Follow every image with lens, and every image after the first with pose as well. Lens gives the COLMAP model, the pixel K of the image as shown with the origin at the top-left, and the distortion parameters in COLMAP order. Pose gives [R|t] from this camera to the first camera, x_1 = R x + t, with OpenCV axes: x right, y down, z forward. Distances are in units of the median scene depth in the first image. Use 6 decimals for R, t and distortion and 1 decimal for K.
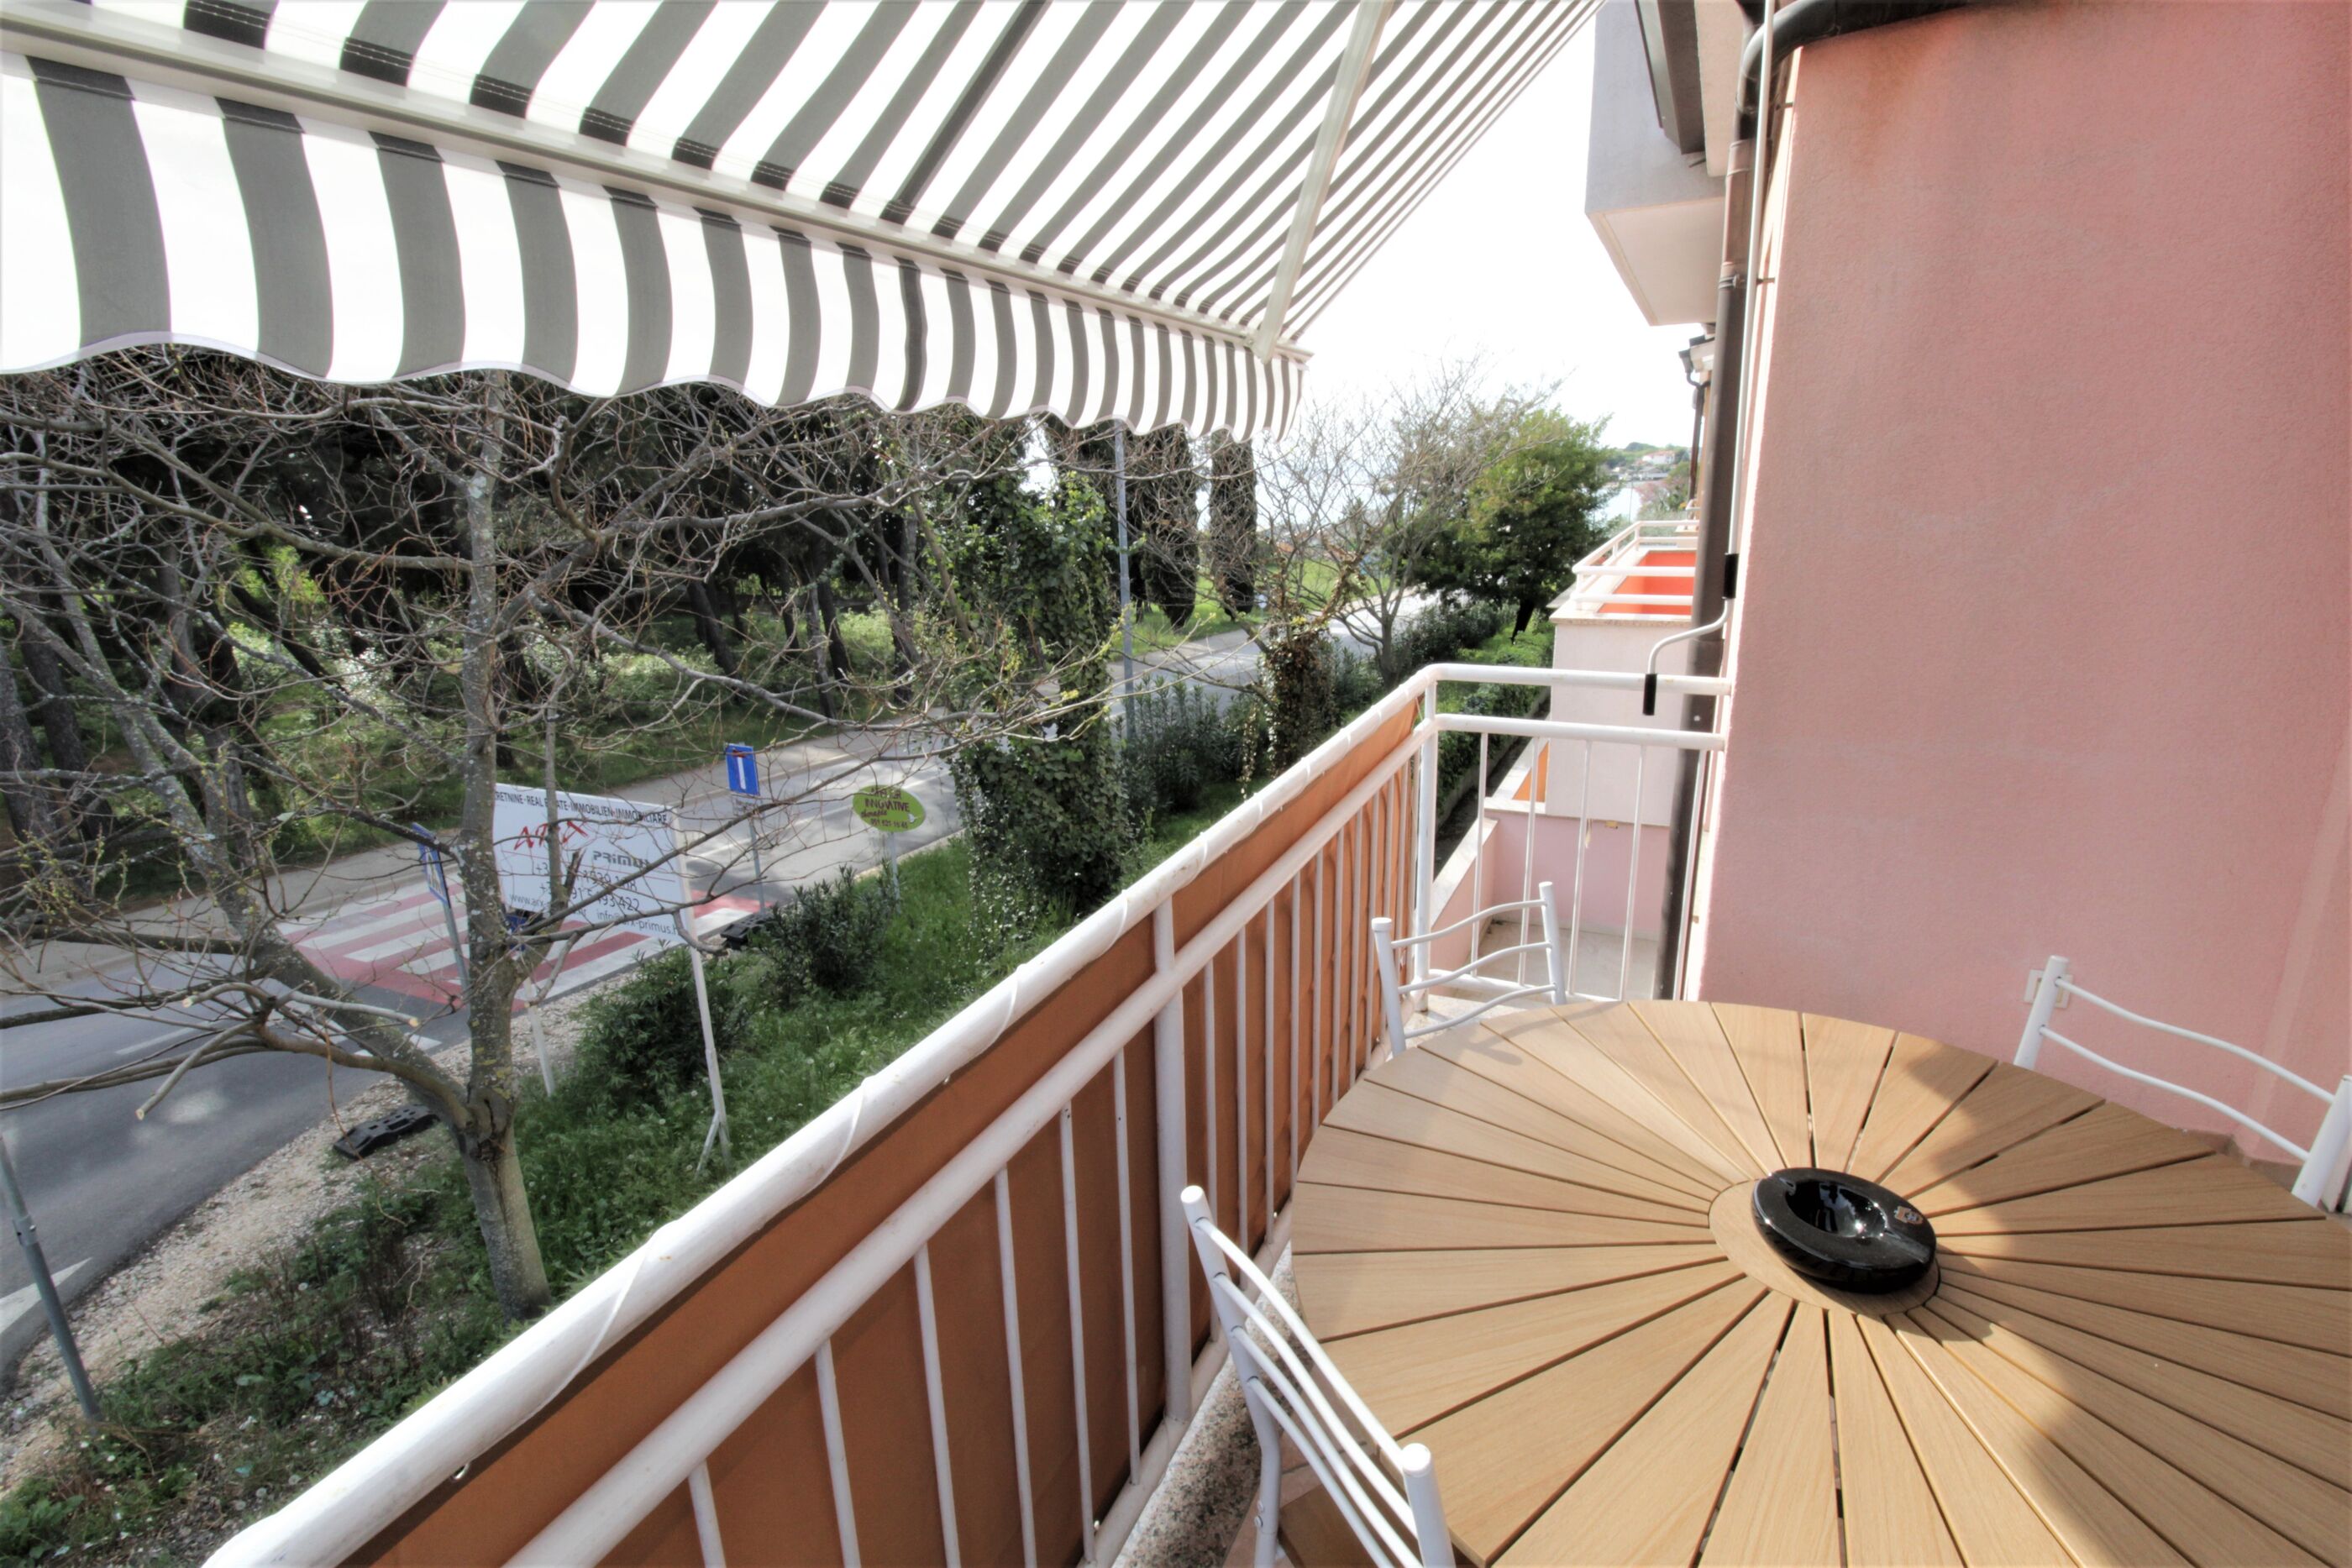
lens RADIAL K [[1096.8, 0, 1198.7], [0, 1096.8, 777.2], [0, 0, 1]] dist [0.000345, -0.008832]
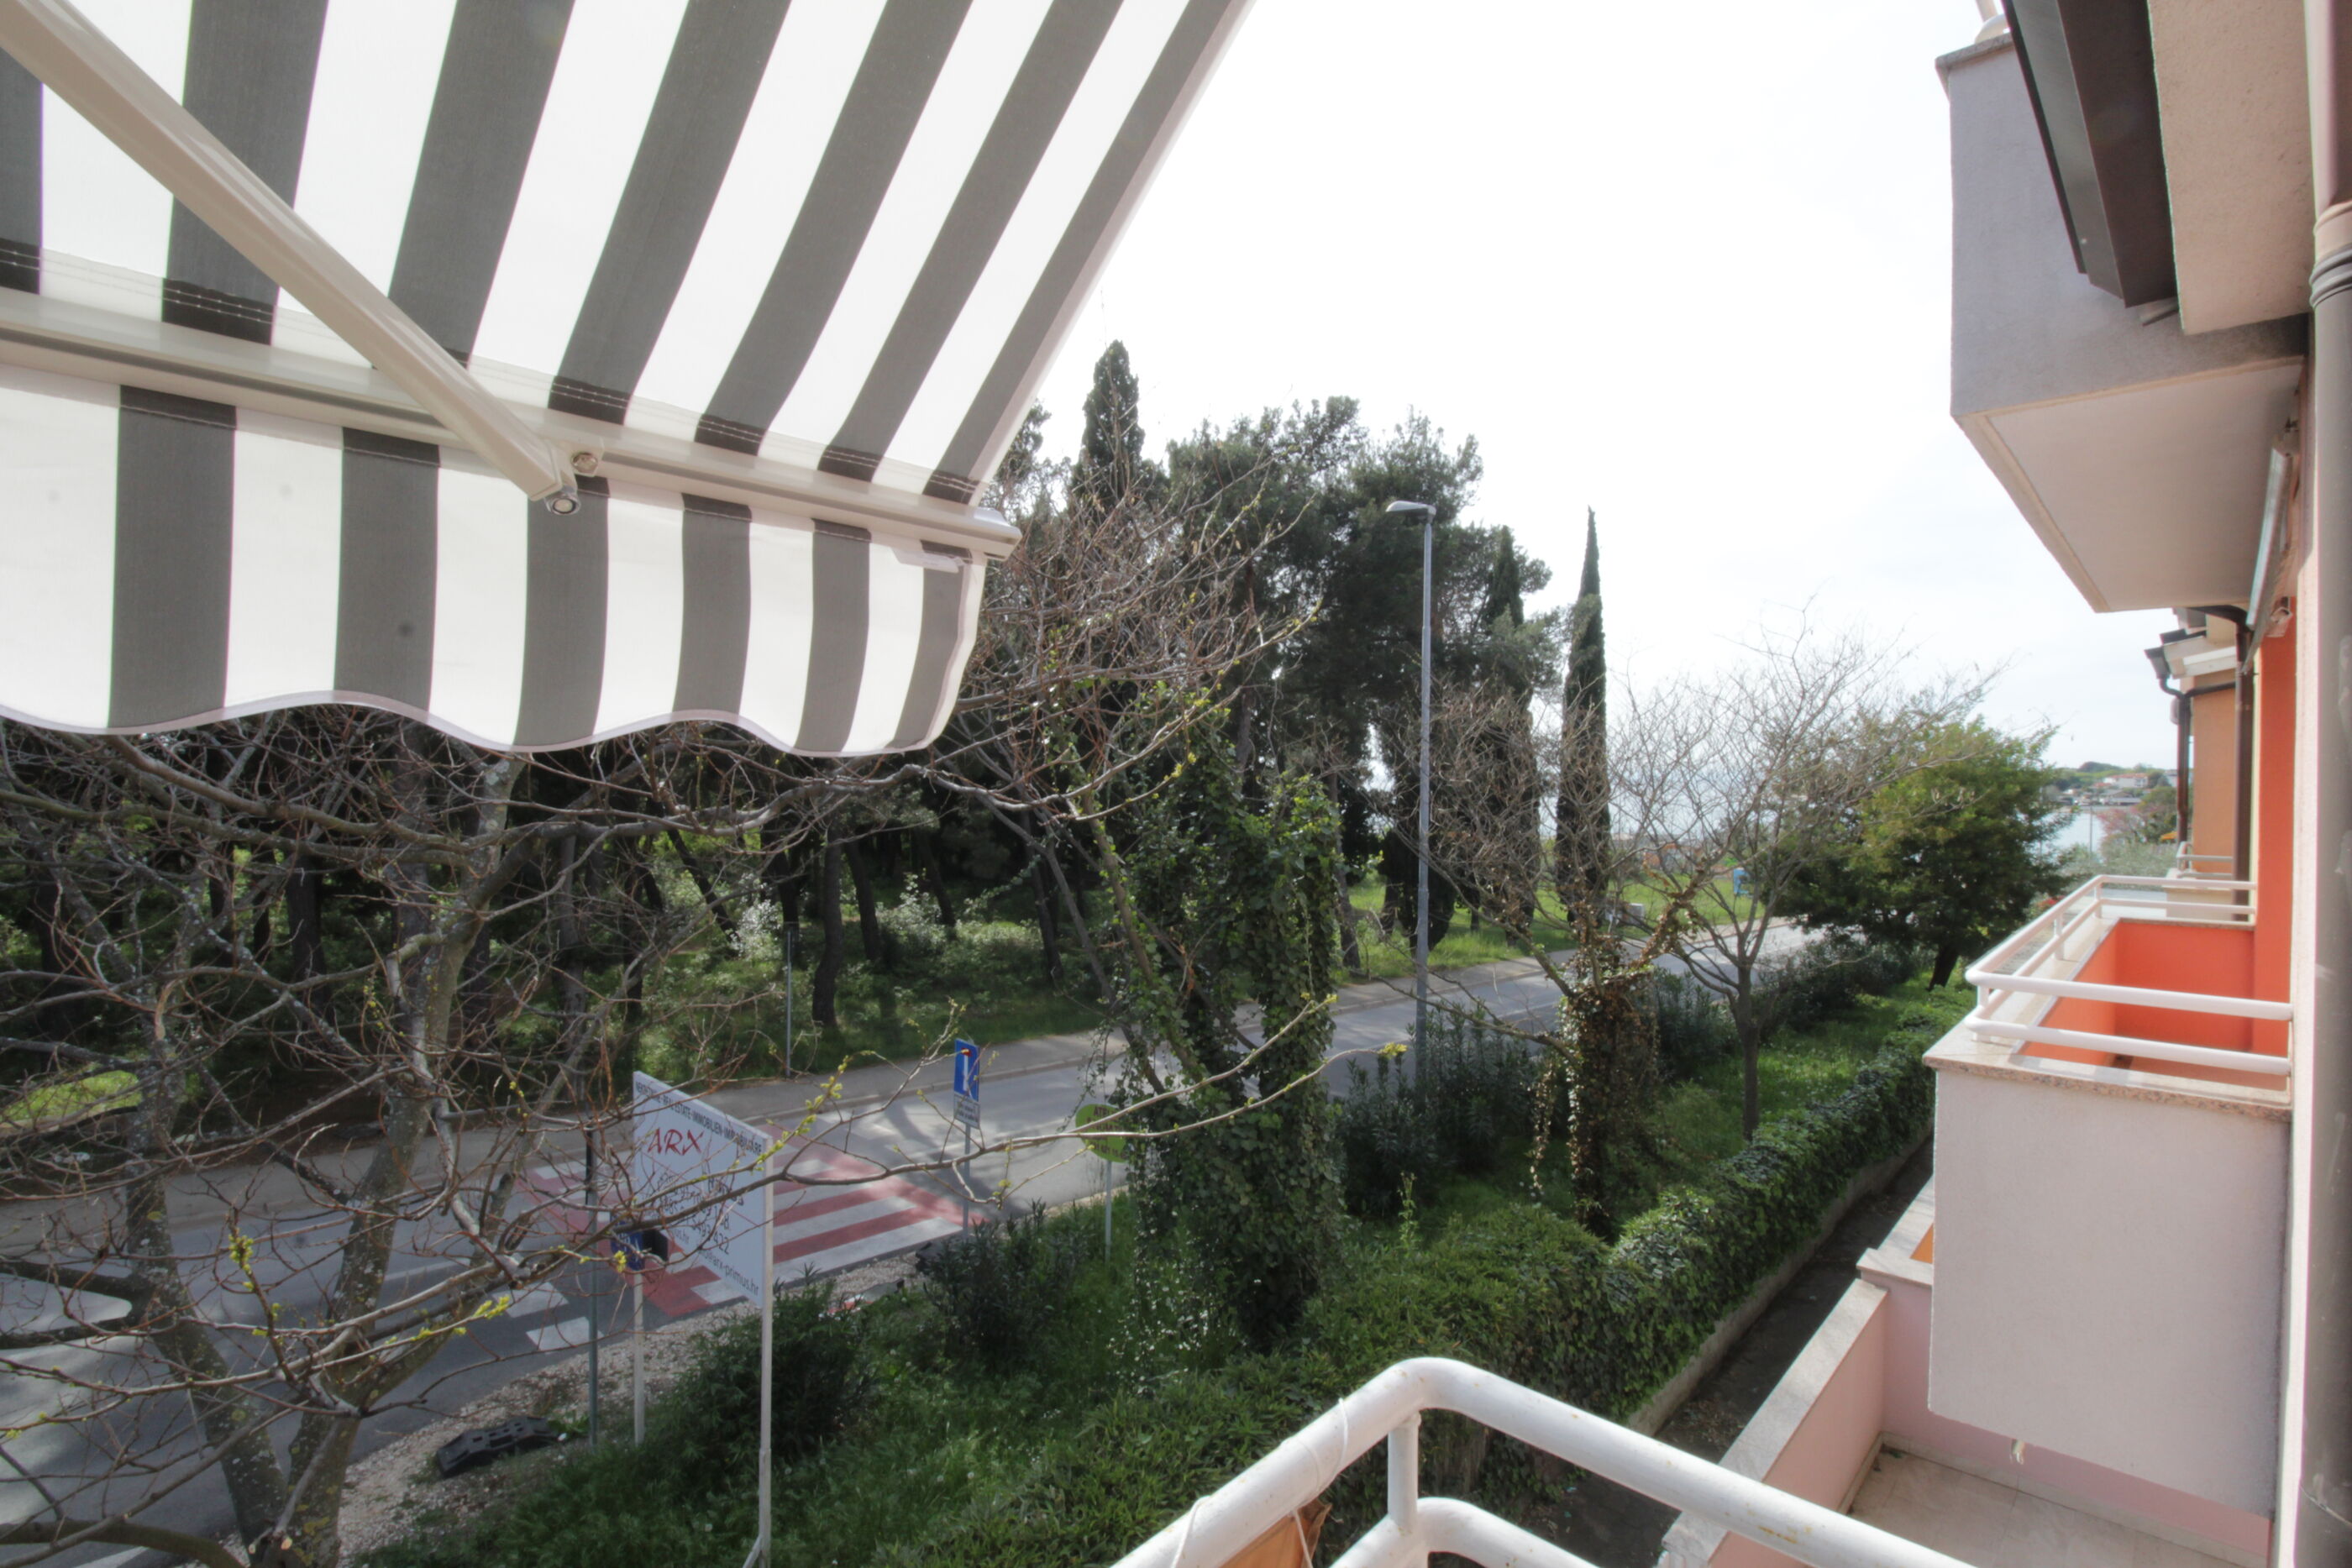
lens RADIAL K [[1115.0, 0, 1183.8], [0, 1115.0, 779.0], [0, 0, 1]] dist [-0.000064, -0.011893]
pose [[0.948133, 0.037087, -0.315703, 0.063277], [-0.118201, 0.963087, -0.241850, -0.047747], [0.295081, 0.266623, 0.917518, 0.150221]]
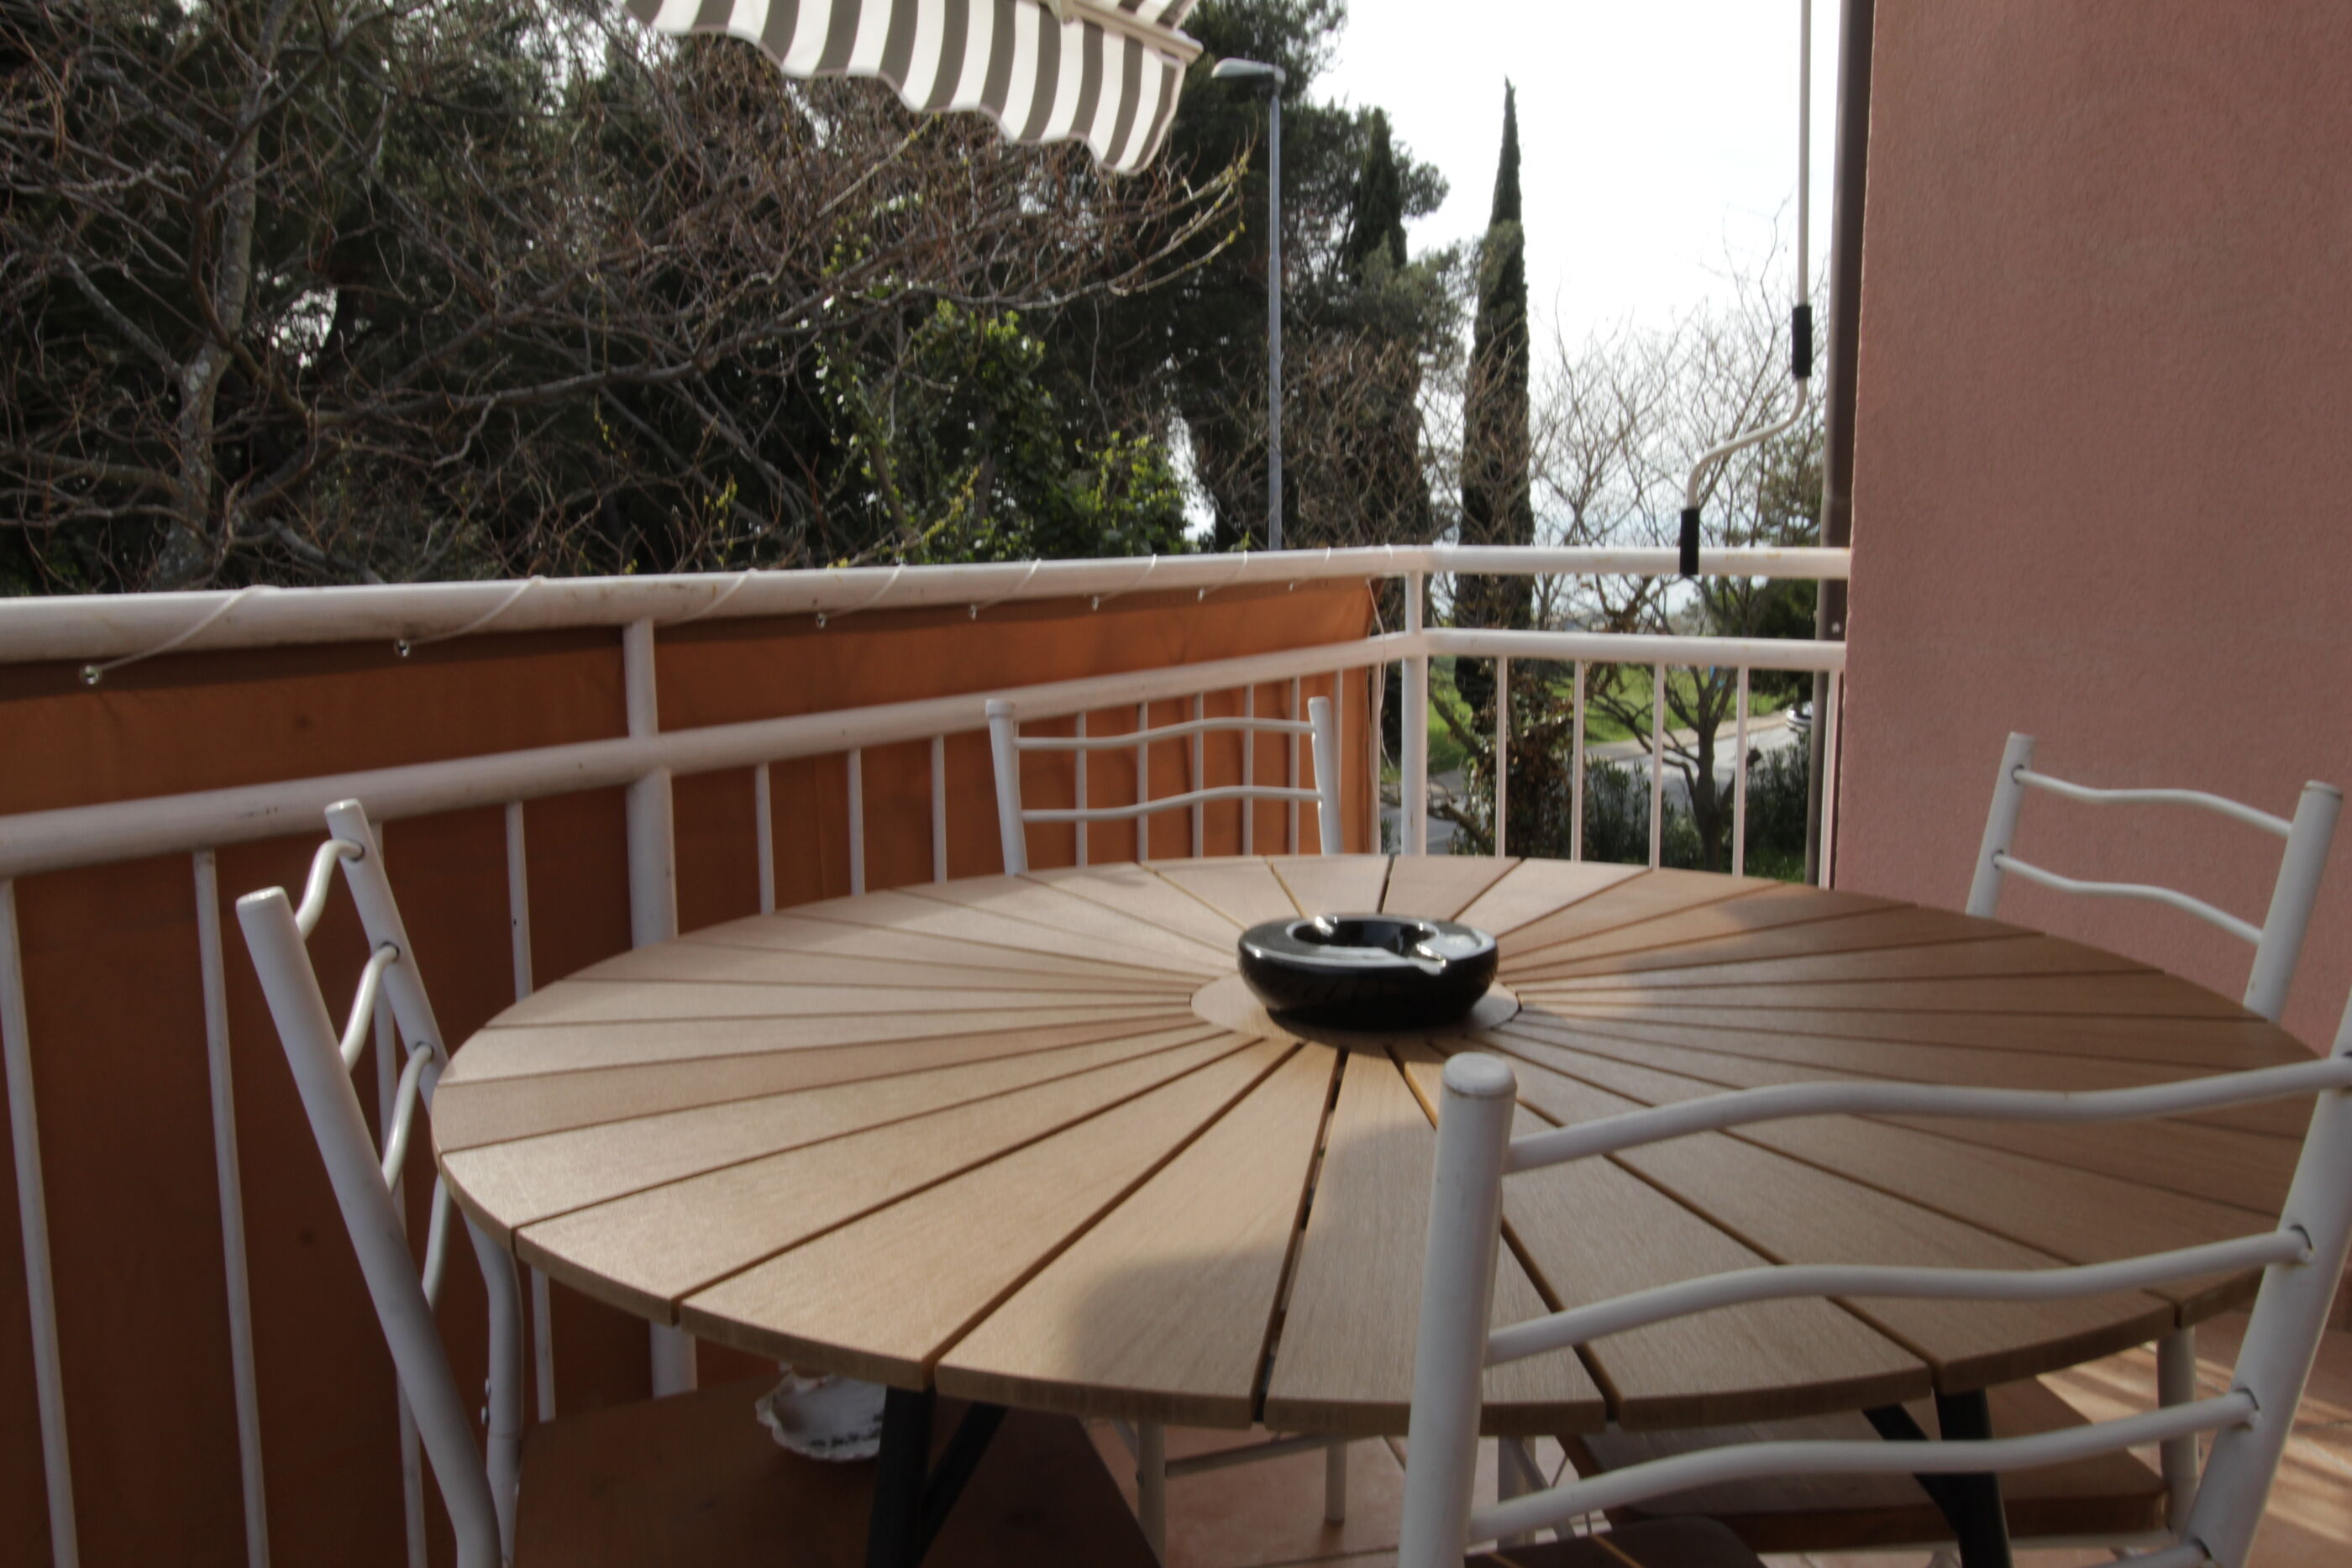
lens RADIAL K [[1794.8, 0, 1176.0], [0, 1794.8, 784.0], [0, 0, 1]] dist [-0.006460, -0.003684]
pose [[0.988430, 0.037029, -0.147087, 0.058856], [-0.054959, 0.991279, -0.119771, 0.041869], [0.141369, 0.126469, 0.981845, -0.003710]]
